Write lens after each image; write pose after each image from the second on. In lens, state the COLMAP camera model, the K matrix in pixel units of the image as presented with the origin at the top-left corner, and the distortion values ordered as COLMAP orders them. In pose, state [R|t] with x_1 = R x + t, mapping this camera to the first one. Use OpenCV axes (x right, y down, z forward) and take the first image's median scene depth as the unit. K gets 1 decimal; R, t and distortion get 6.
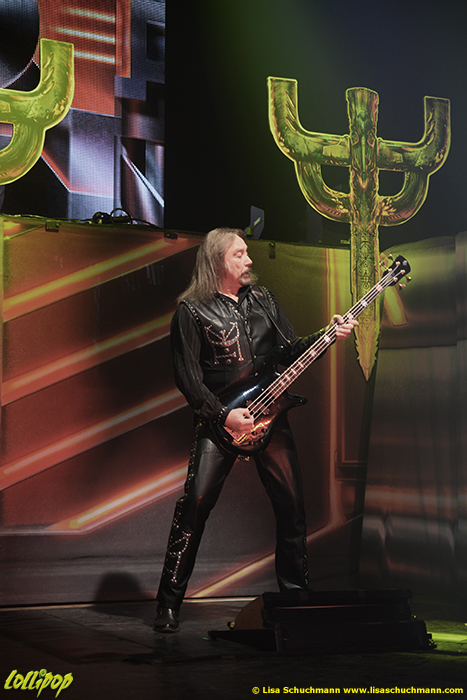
lens RADIAL K [[1121.5, 0, 233.5], [0, 1121.5, 350.0], [0, 0, 1]] dist [0.338178, -0.036723]
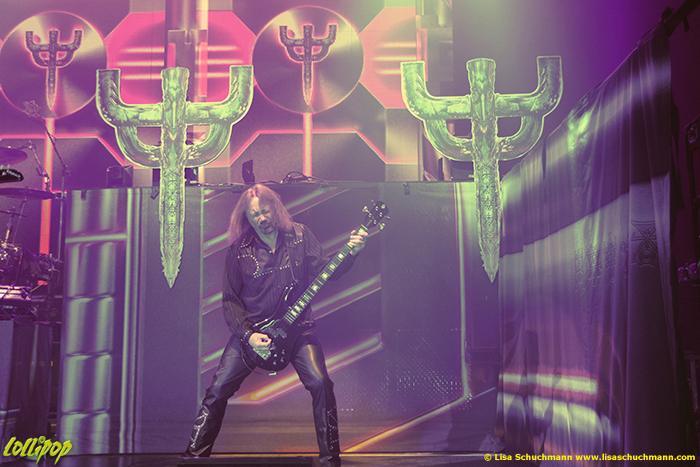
lens RADIAL K [[784.3, 0, 350.0], [0, 784.3, 233.5], [0, 0, 1]] dist [0.079081, -0.002618]
pose [[0.913497, -0.082783, -0.398334, 0.327932], [0.063090, 0.996060, -0.062320, 0.016809], [0.401924, 0.031798, 0.915121, 0.128127]]
